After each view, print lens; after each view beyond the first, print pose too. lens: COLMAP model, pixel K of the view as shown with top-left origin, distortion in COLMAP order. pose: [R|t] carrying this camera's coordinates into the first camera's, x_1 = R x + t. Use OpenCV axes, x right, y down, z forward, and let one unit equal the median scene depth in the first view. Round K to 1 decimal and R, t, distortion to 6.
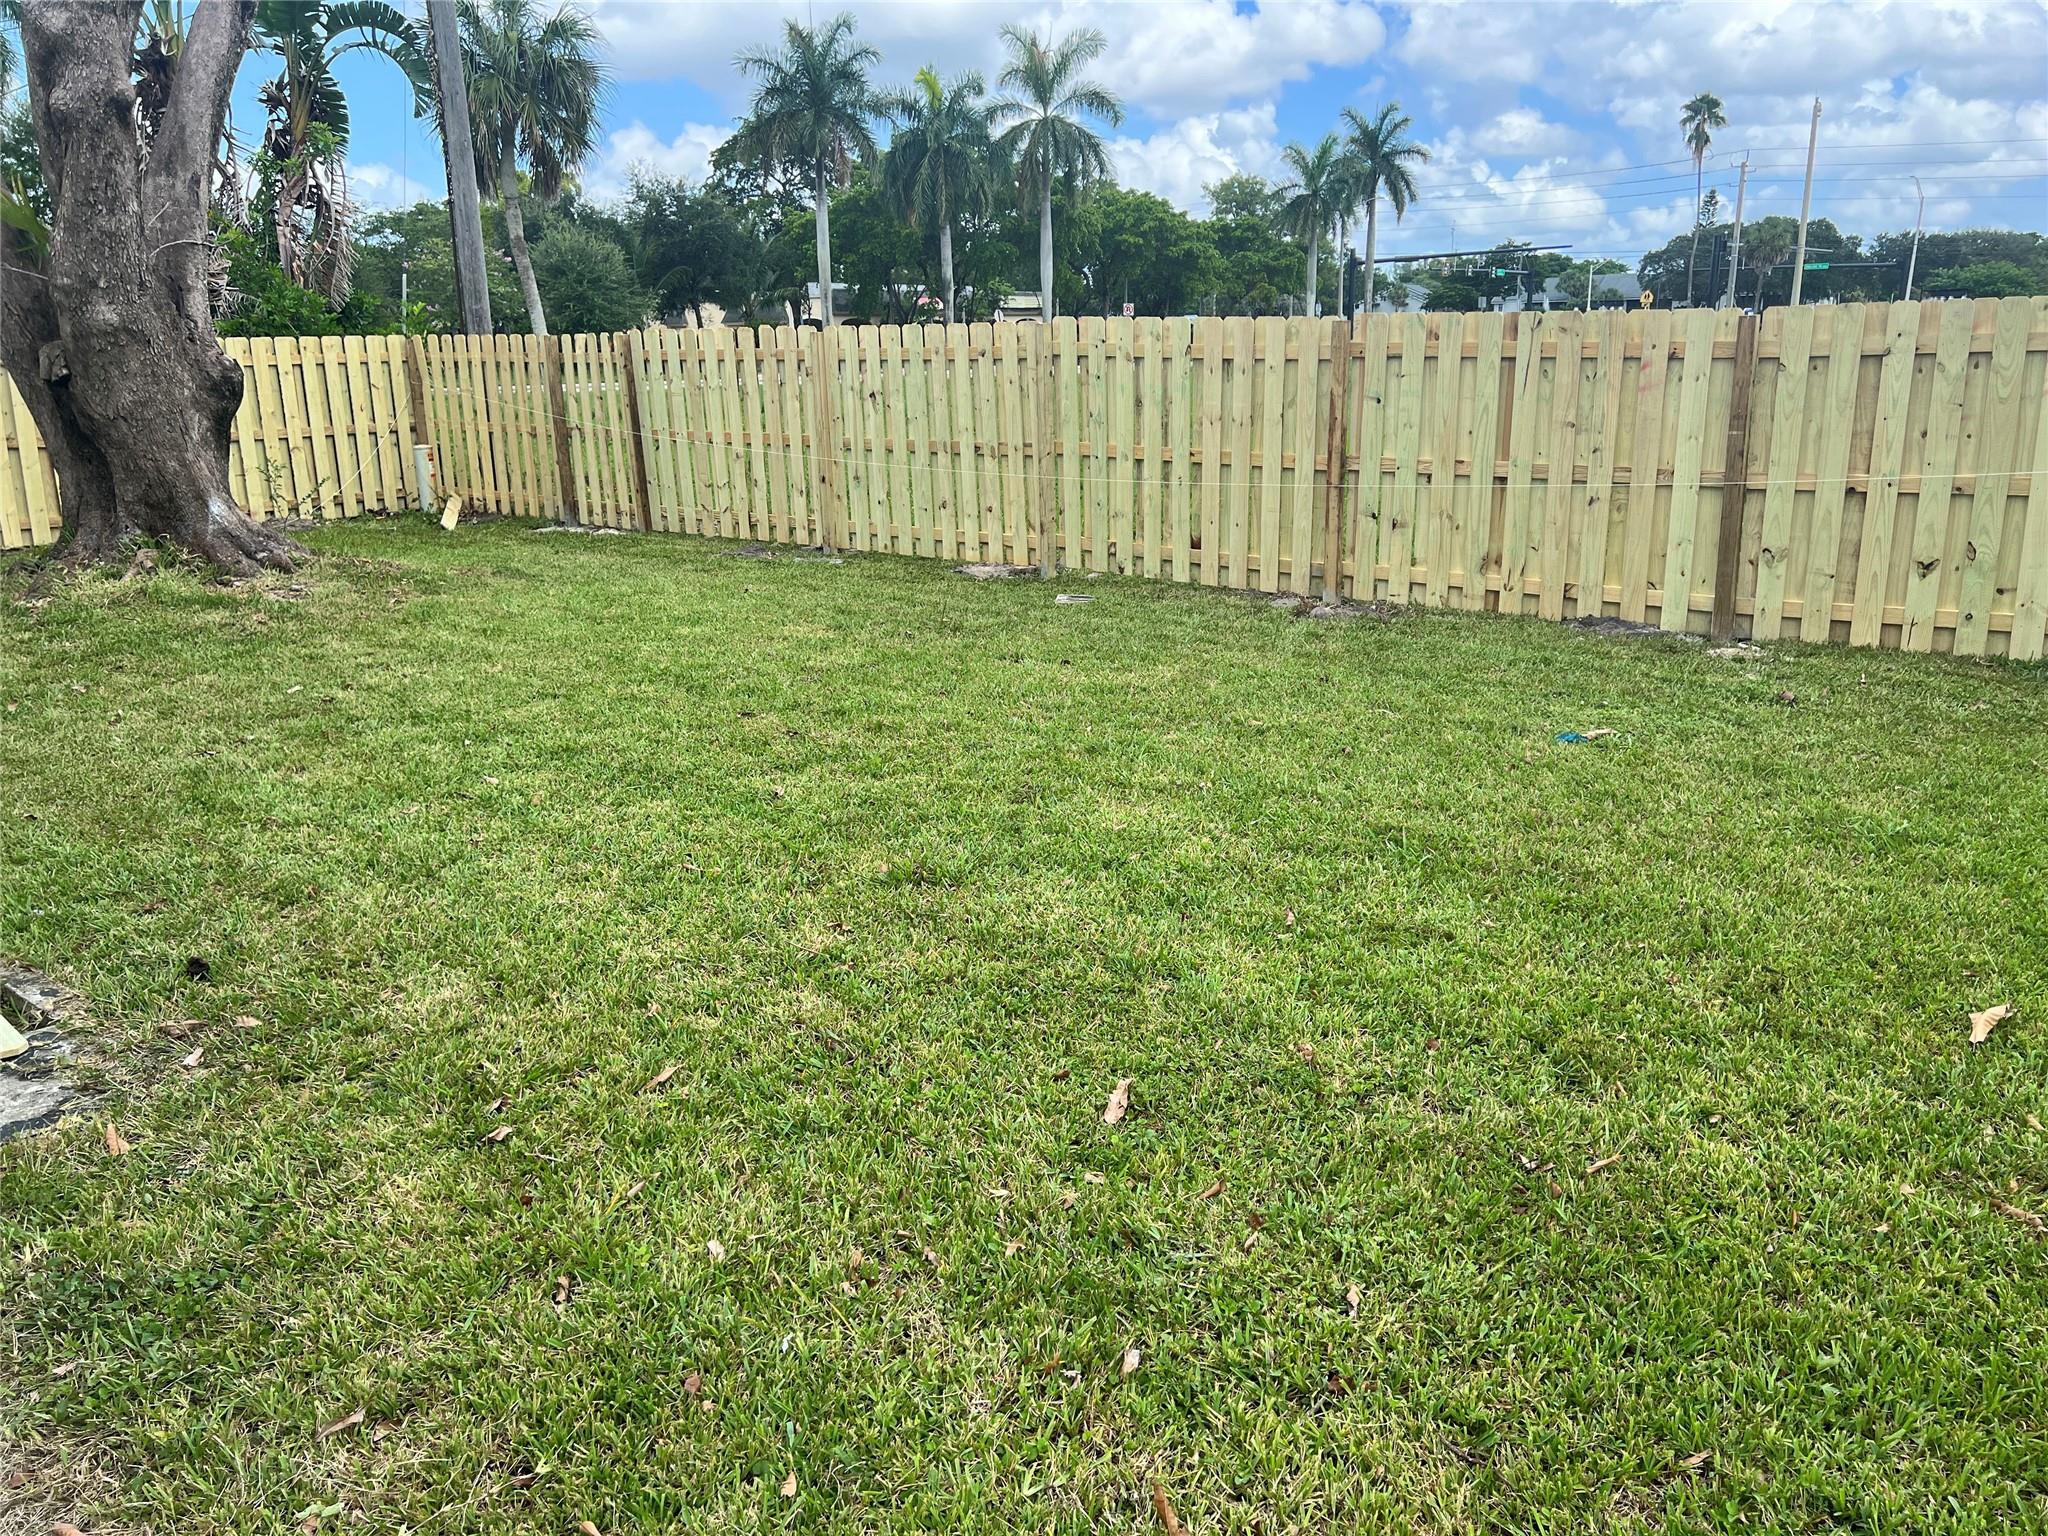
lens RADIAL K [[1516.8, 0, 1047.6], [0, 1516.8, 768.2], [0, 0, 1]] dist [0.121742, -0.196058]
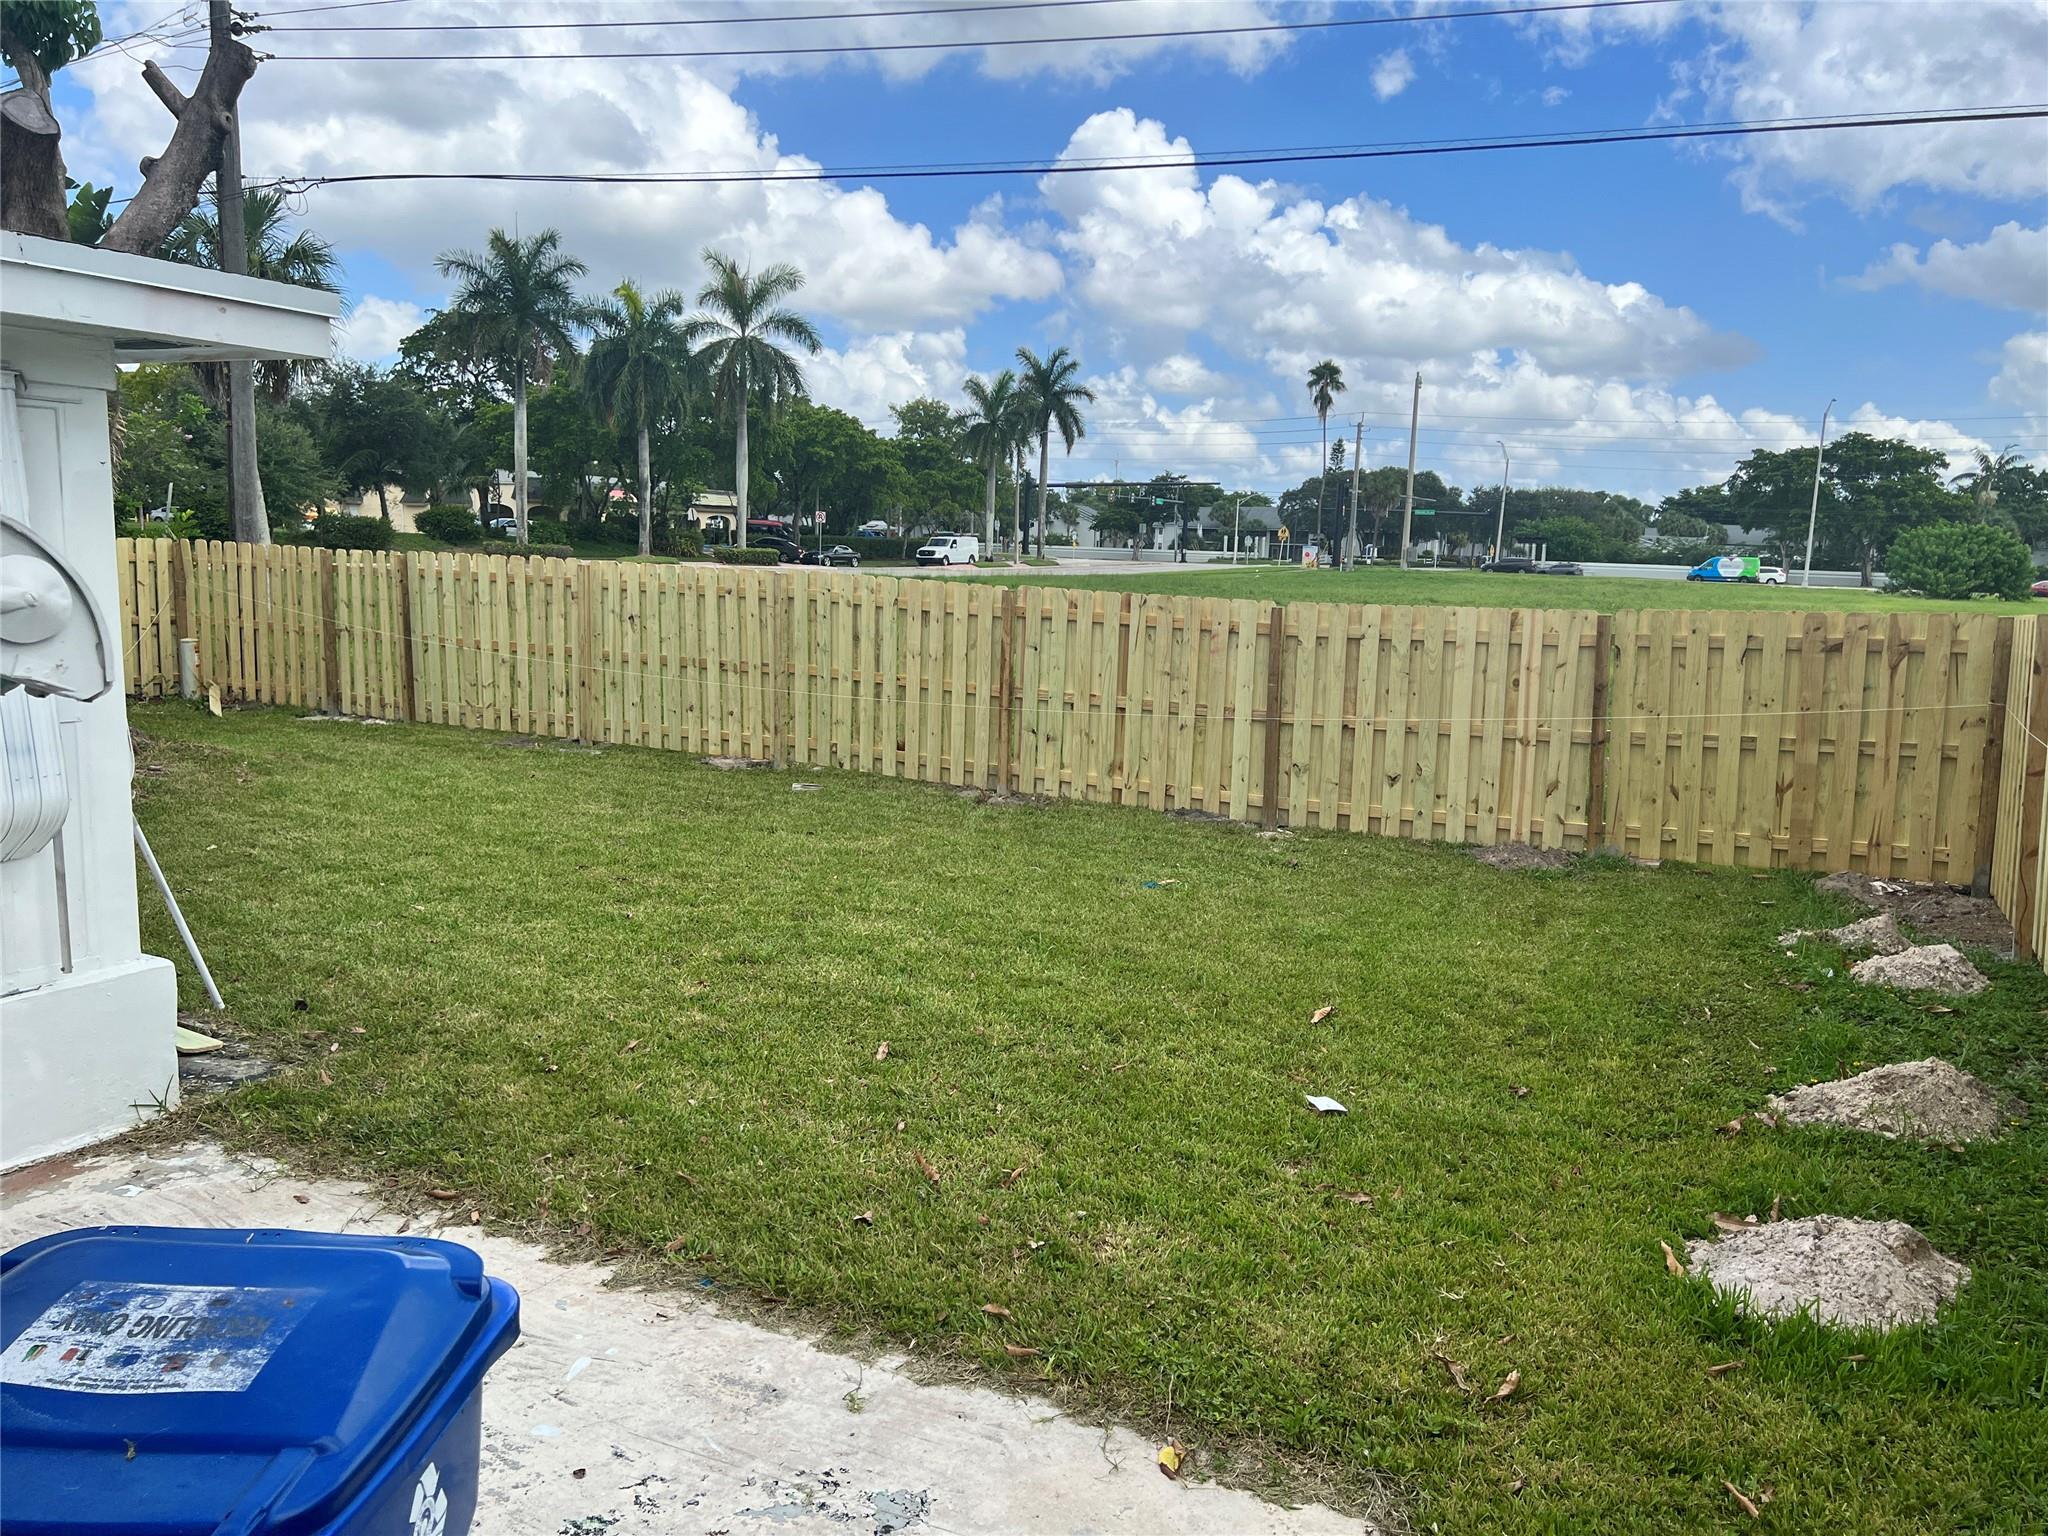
lens RADIAL K [[1540.4, 0, 1024.0], [0, 1540.4, 768.0], [0, 0, 1]] dist [0.079625, -0.100940]
pose [[0.981744, 0.022032, 0.188926, -0.043949], [0.001507, 0.992337, -0.123554, 0.030321], [-0.190201, 0.121583, 0.974188, -0.275610]]
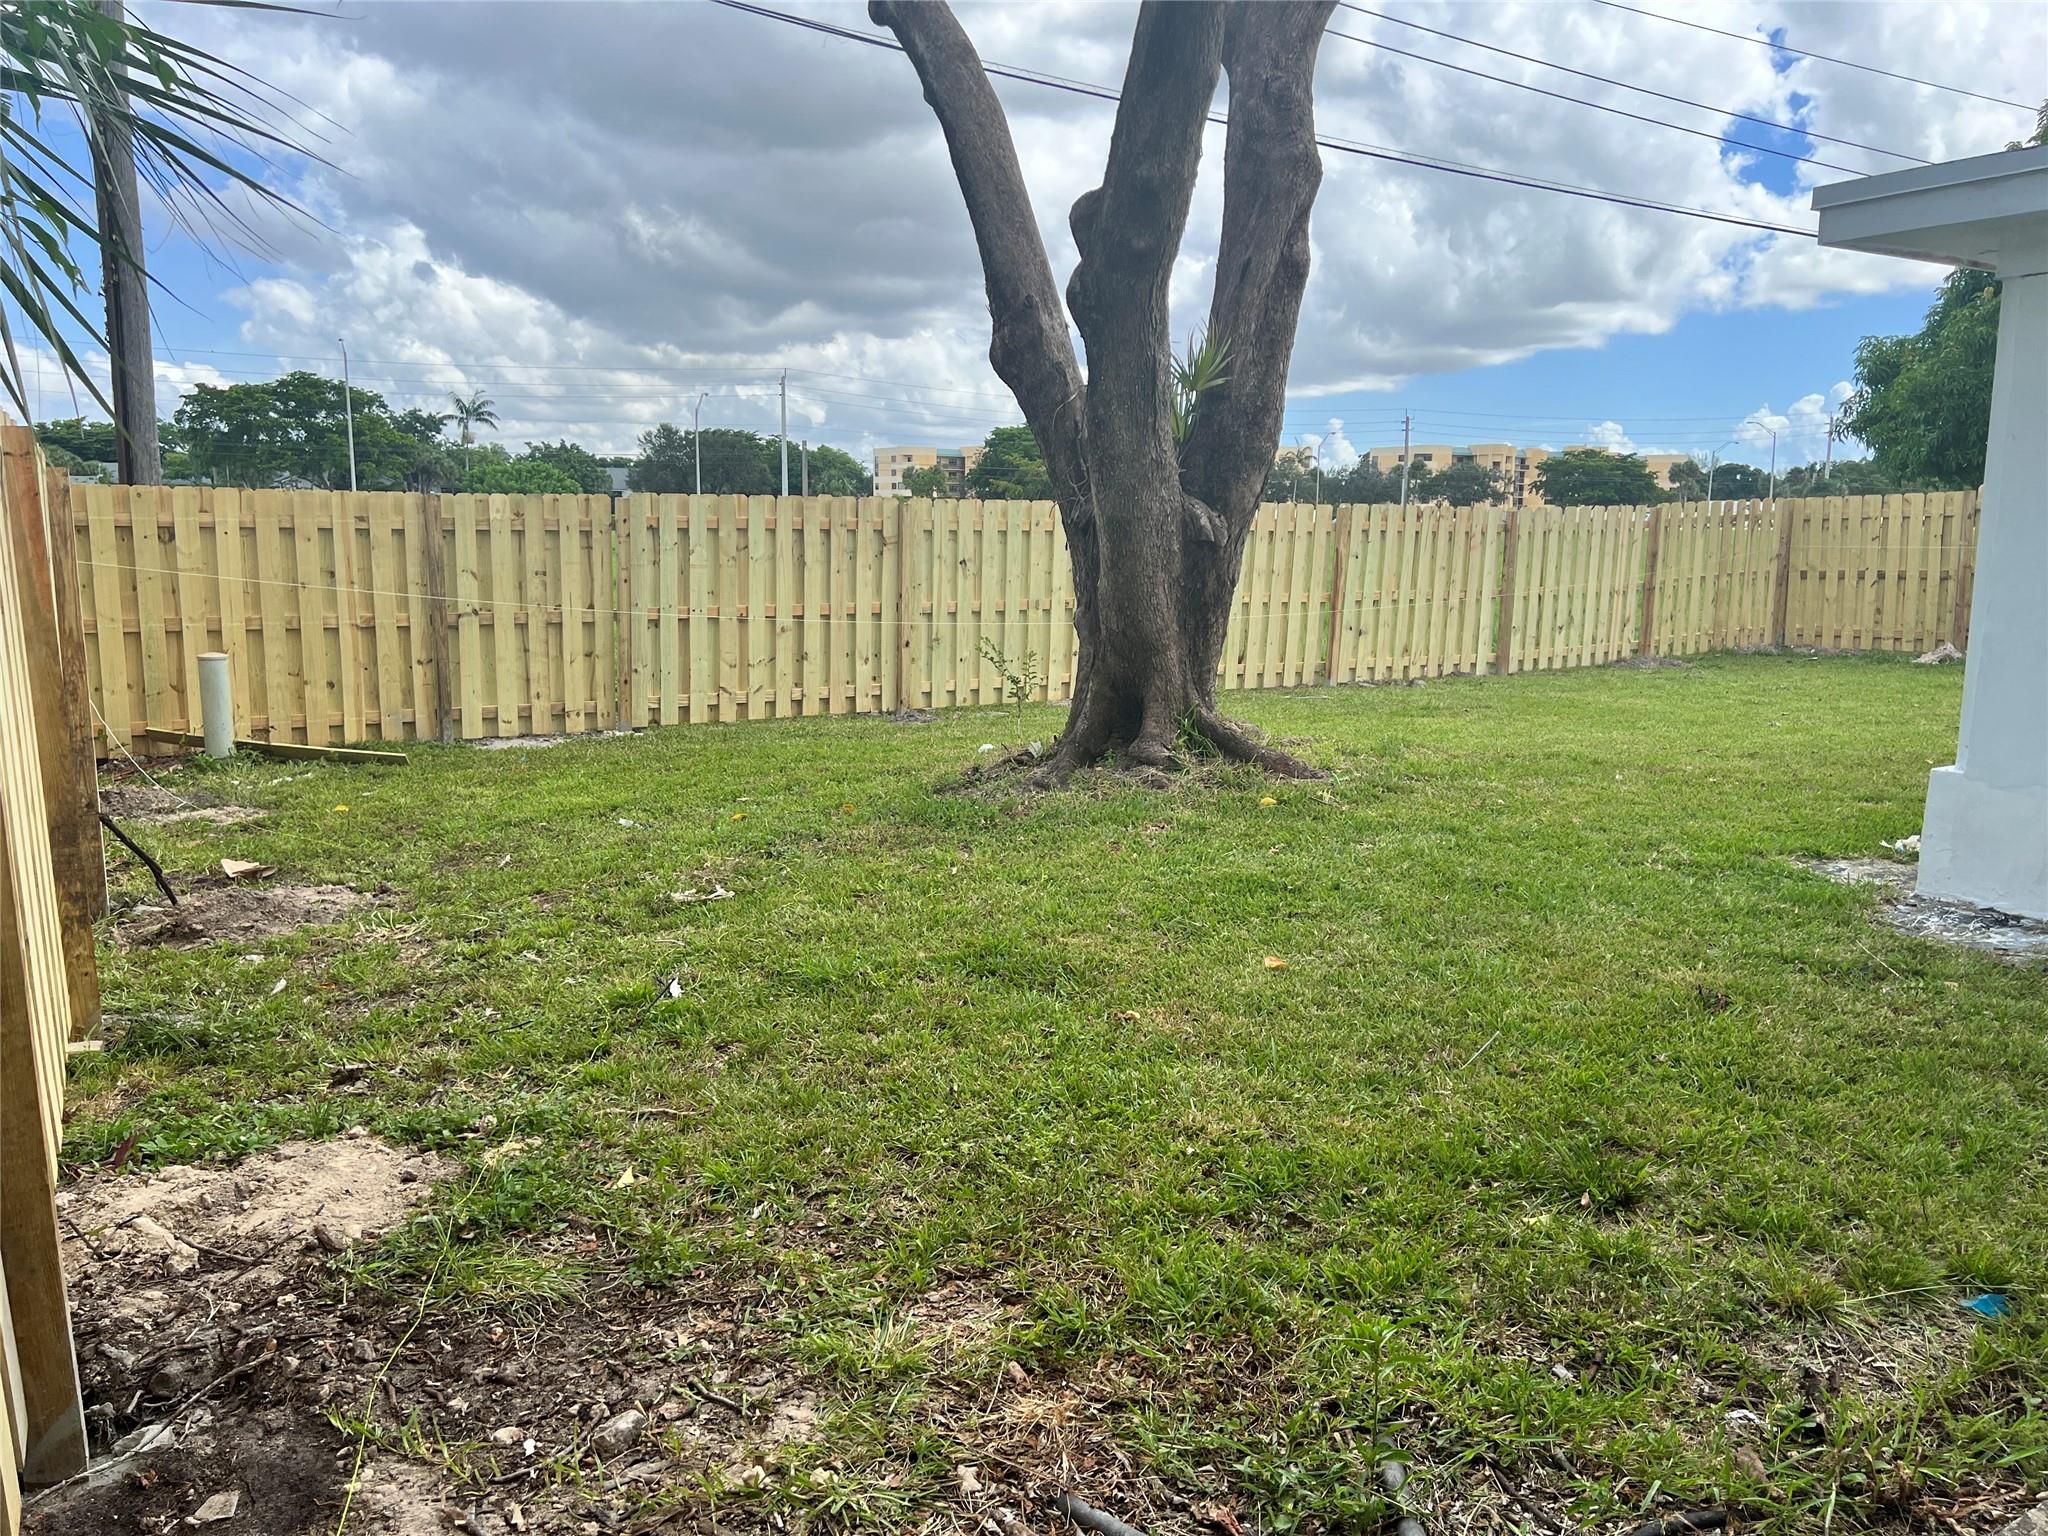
lens RADIAL K [[1516.8, 0, 1047.6], [0, 1516.8, 768.2], [0, 0, 1]] dist [0.121742, -0.196058]
pose [[0.373044, -0.135008, 0.917939, -1.256219], [0.238126, 0.970148, 0.045914, -0.160452], [-0.896736, 0.201457, 0.394057, 0.647544]]
